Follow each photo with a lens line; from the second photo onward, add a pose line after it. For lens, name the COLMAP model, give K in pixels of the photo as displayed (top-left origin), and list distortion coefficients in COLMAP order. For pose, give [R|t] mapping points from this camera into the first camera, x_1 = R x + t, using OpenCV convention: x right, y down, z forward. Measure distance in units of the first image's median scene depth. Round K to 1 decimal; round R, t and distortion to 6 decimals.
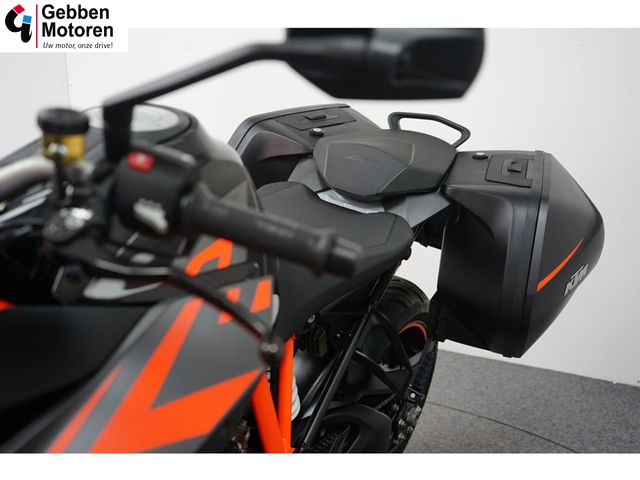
lens RADIAL K [[702.7, 0, 320.0], [0, 702.7, 240.0], [0, 0, 1]] dist [0.003145, 0.004425]
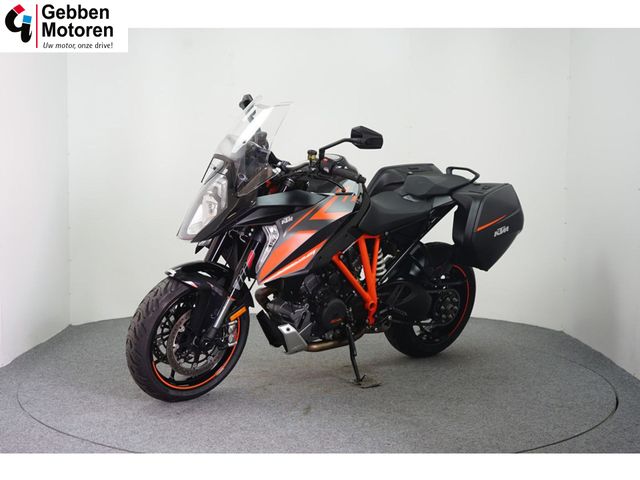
lens RADIAL K [[905.7, 0, 320.0], [0, 905.7, 240.0], [0, 0, 1]] dist [0.017701, 0.004396]
pose [[0.953983, 0.039124, -0.297297, 0.673535], [-0.082312, 0.987534, -0.134168, 0.538045], [0.288342, 0.152465, 0.945311, -2.057498]]
